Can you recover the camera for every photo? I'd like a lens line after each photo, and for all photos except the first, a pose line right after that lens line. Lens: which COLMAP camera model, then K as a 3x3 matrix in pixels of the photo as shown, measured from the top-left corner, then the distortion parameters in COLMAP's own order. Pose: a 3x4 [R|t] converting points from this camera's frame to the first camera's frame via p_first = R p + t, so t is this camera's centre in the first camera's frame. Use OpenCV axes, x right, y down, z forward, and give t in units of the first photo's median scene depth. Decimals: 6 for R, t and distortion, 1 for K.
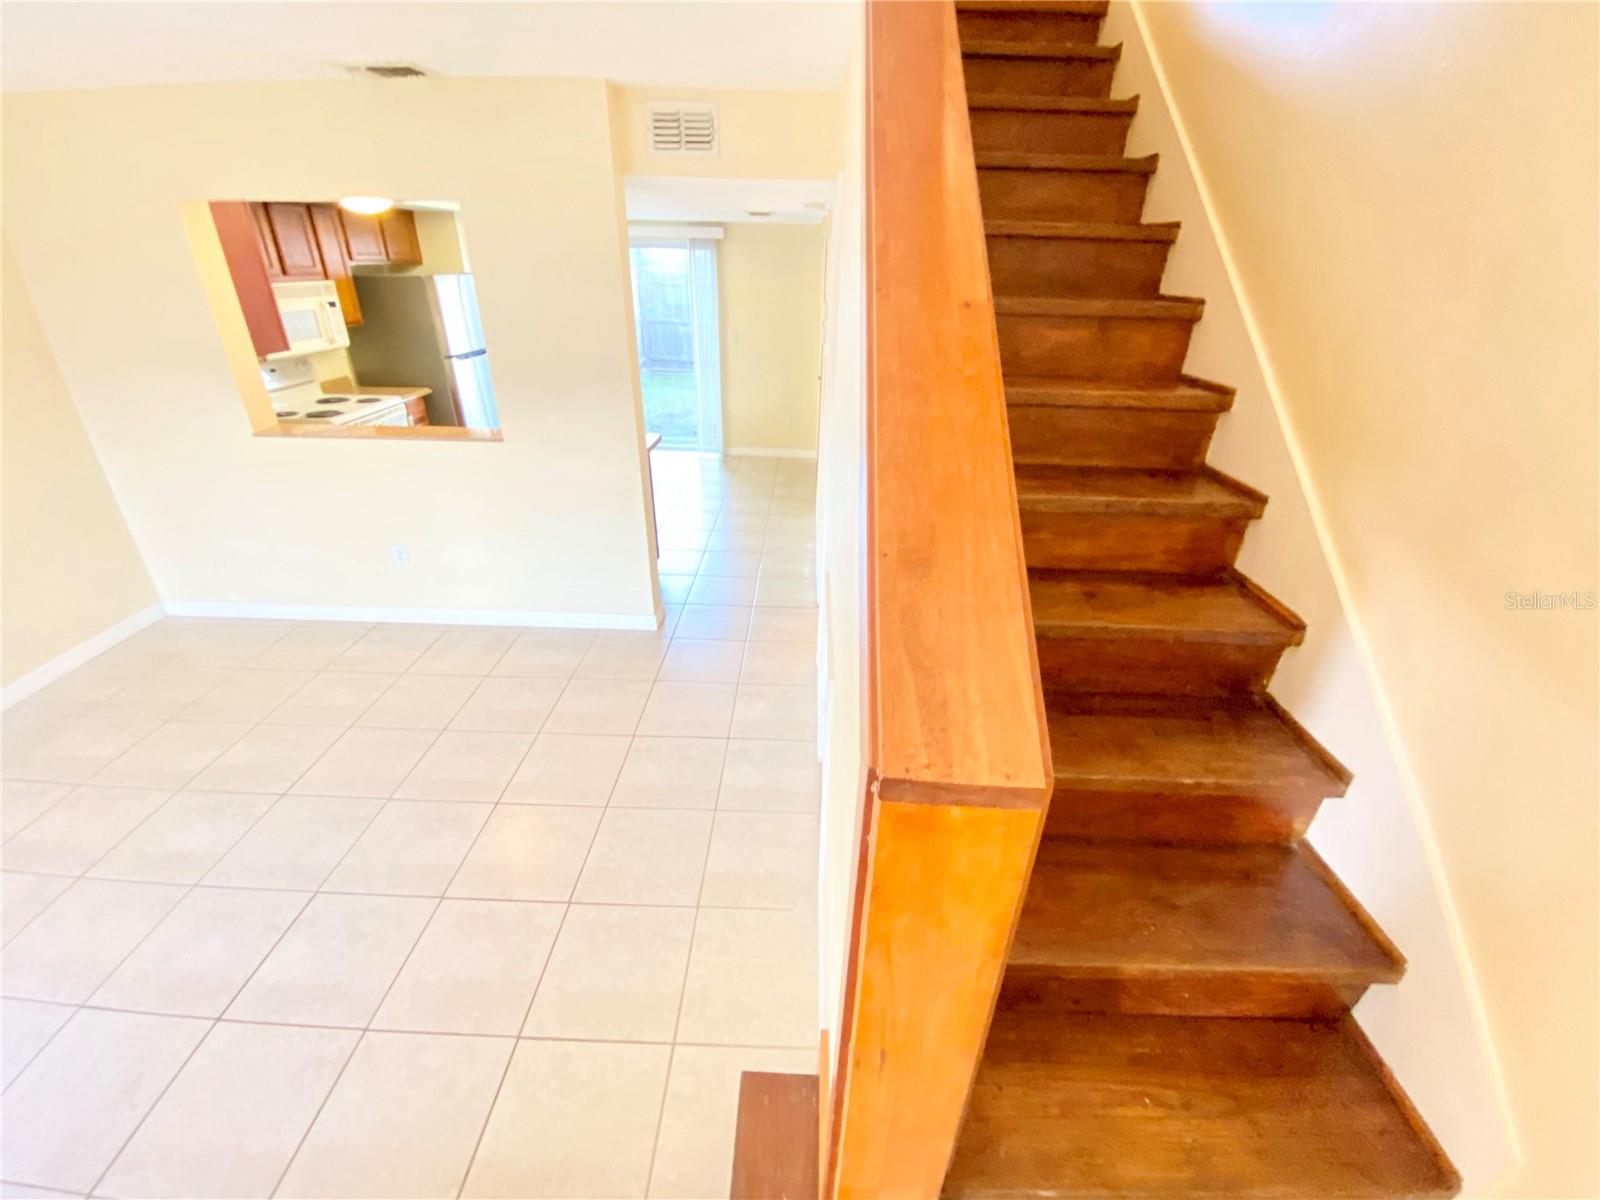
lens RADIAL K [[650.5, 0, 798.7], [0, 650.5, 600.8], [0, 0, 1]] dist [0.014205, -0.017312]
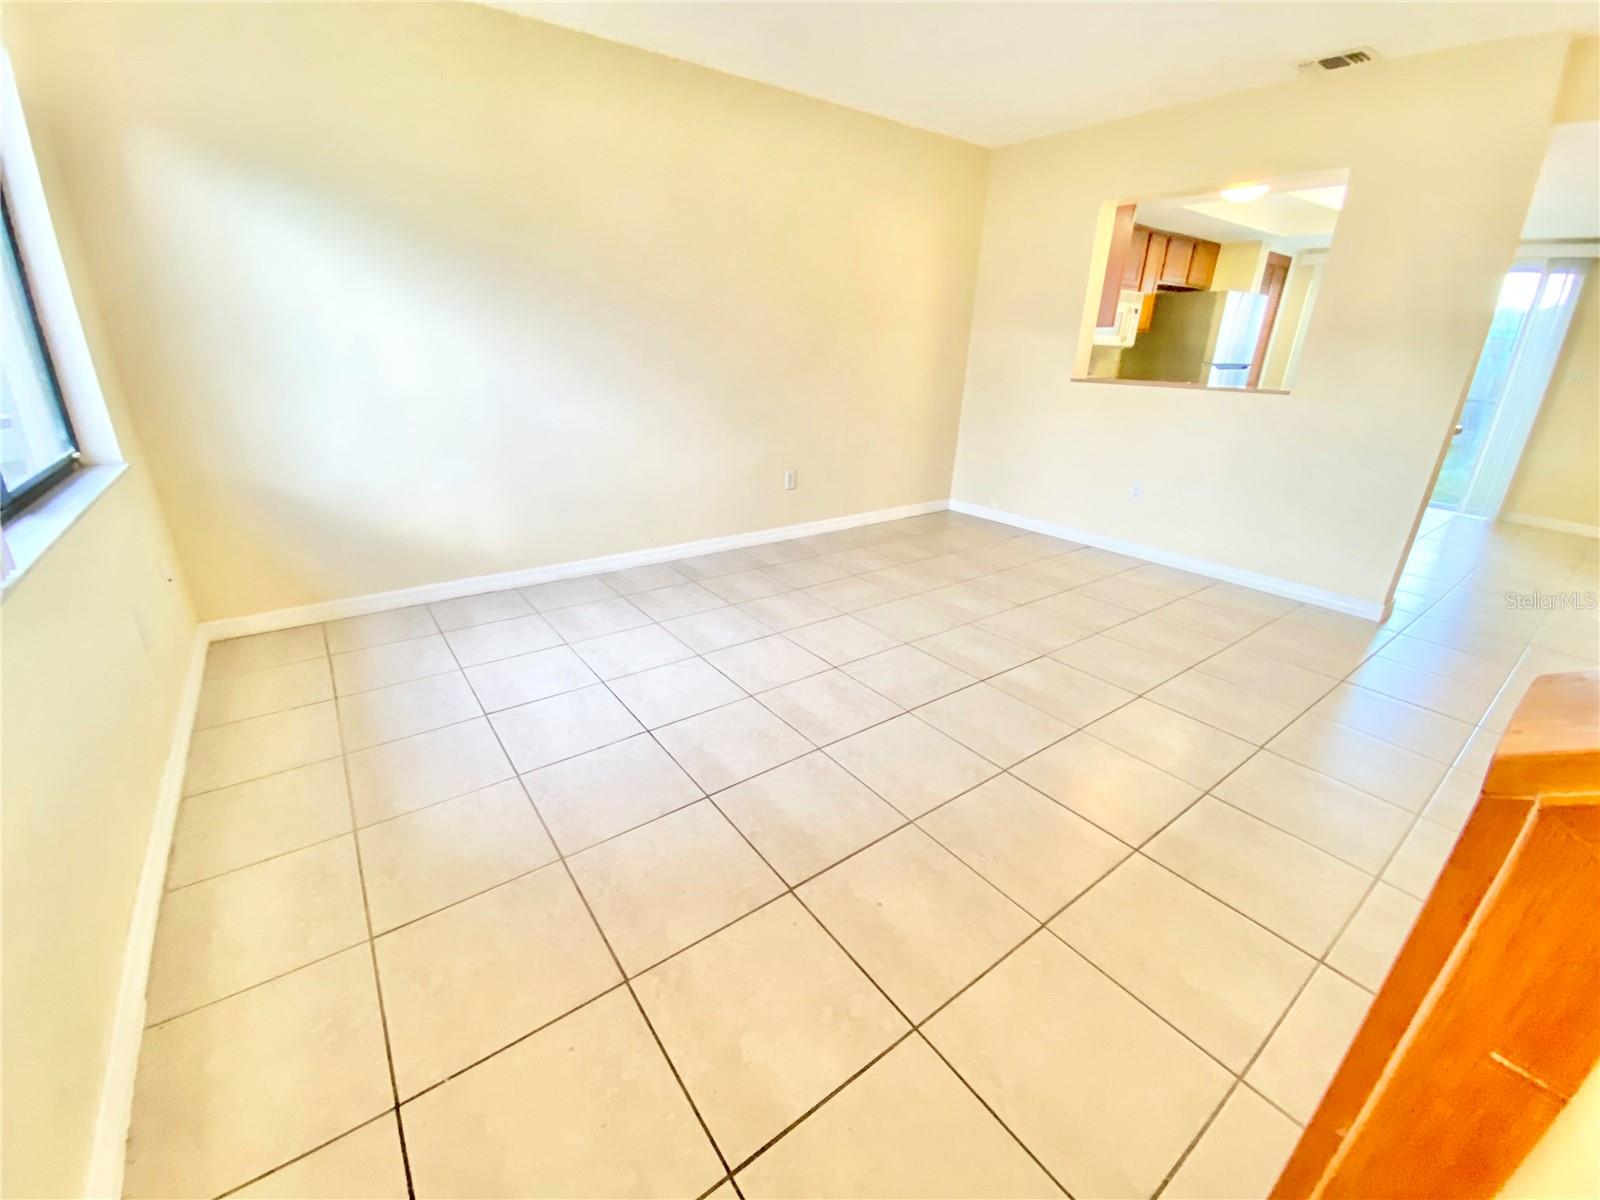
lens RADIAL K [[650.5, 0, 791.6], [0, 650.5, 600.2], [0, 0, 1]] dist [0.014205, -0.017312]
pose [[0.607864, 0.283505, -0.741705, -0.059024], [-0.375282, 0.925754, 0.046293, 0.276432], [0.699760, 0.250209, 0.669127, -0.158490]]
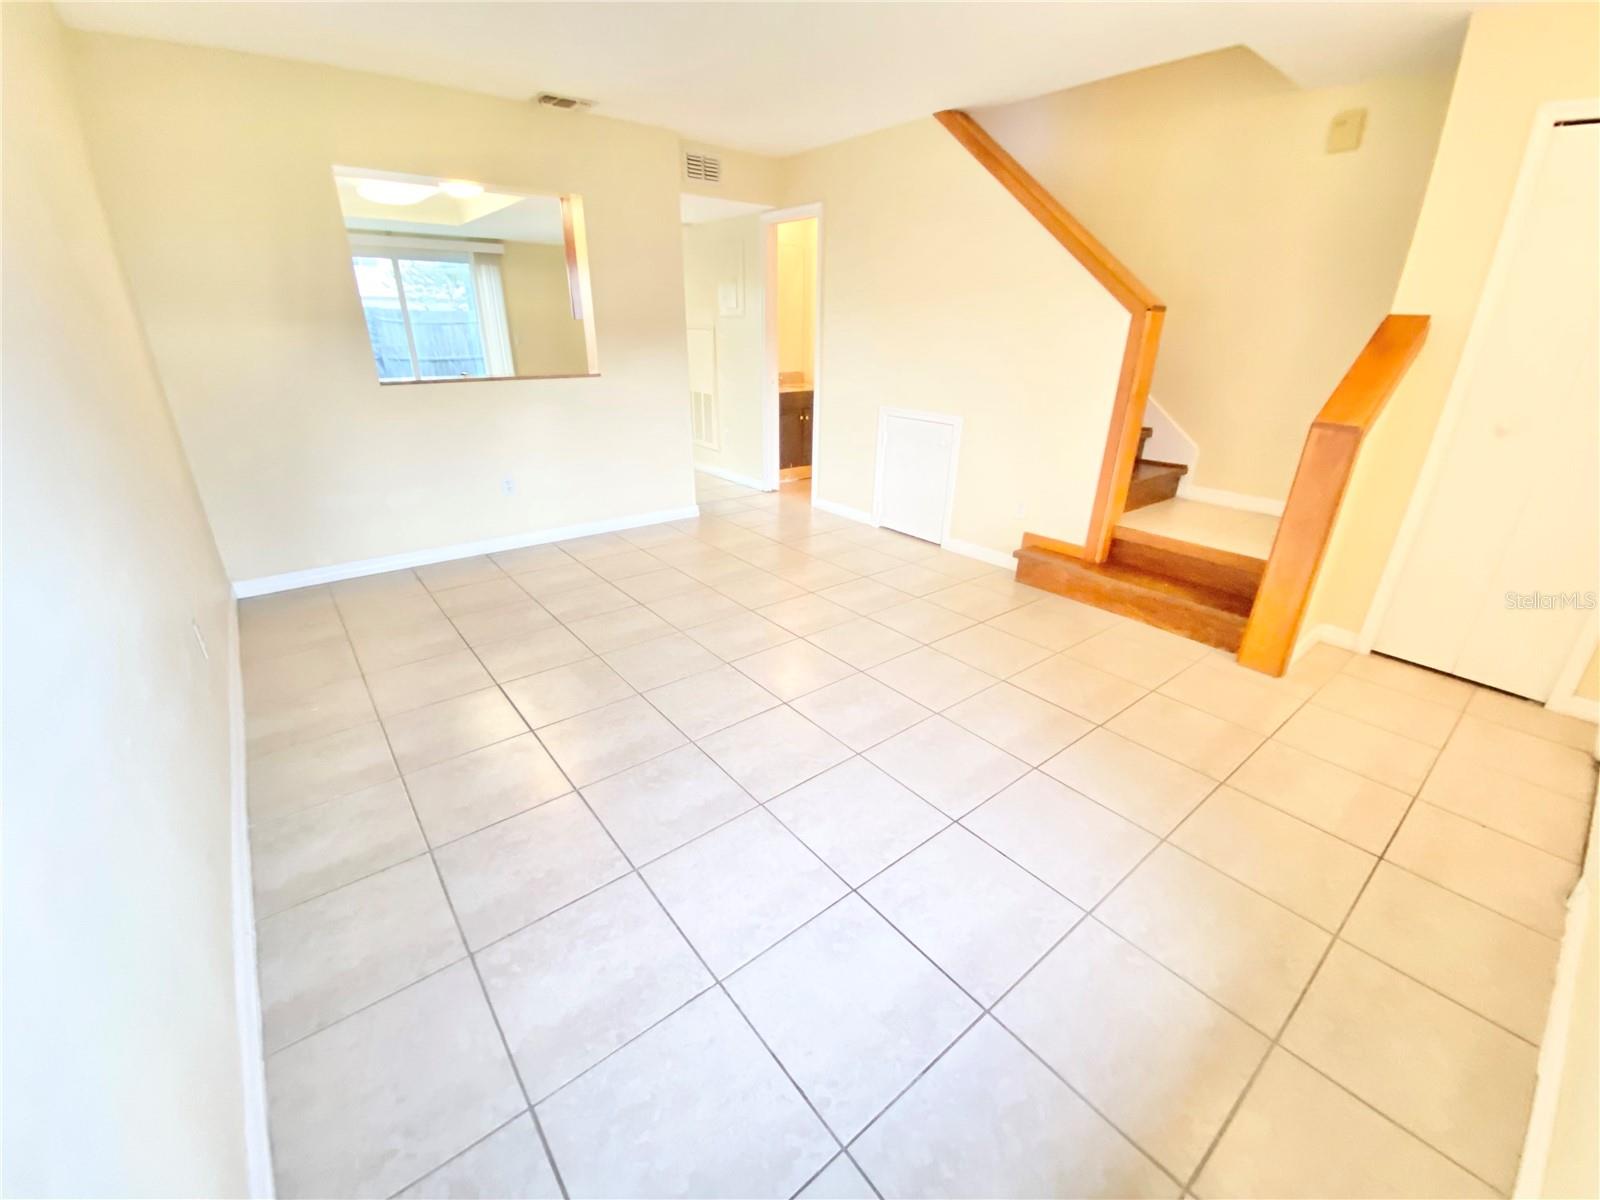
lens RADIAL K [[650.5, 0, 798.6], [0, 650.5, 605.0], [0, 0, 1]] dist [0.014205, -0.017312]
pose [[0.761352, -0.265126, 0.591651, -0.922054], [0.302711, 0.952355, 0.037226, 0.238622], [-0.573332, 0.150757, 0.805334, -0.202111]]
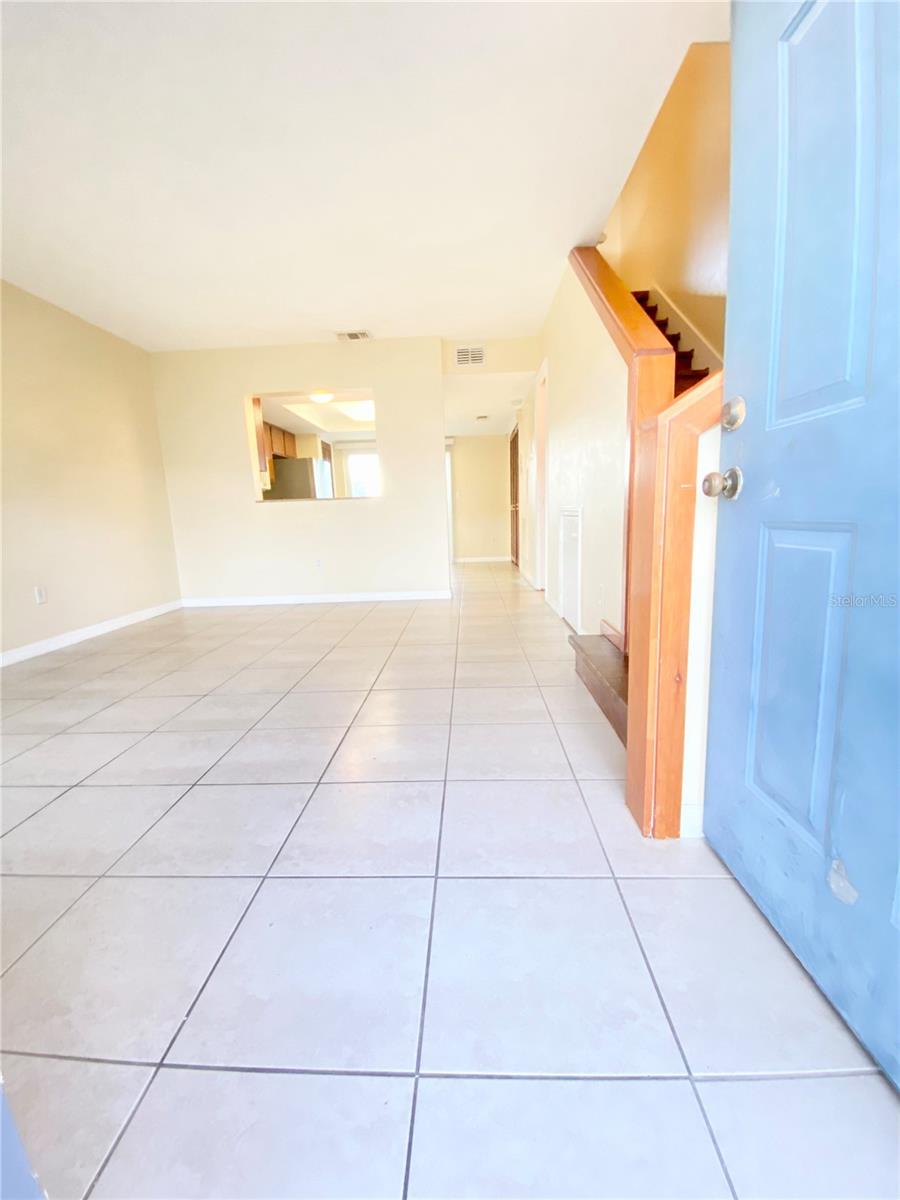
lens RADIAL K [[487.9, 0, 454.6], [0, 487.9, 600.6], [0, 0, 1]] dist [0.014205, -0.017312]
pose [[0.998113, -0.058803, -0.017697, -0.188916], [0.050644, 0.951214, -0.304347, 0.460292], [0.034731, 0.302876, 0.952397, -0.281681]]
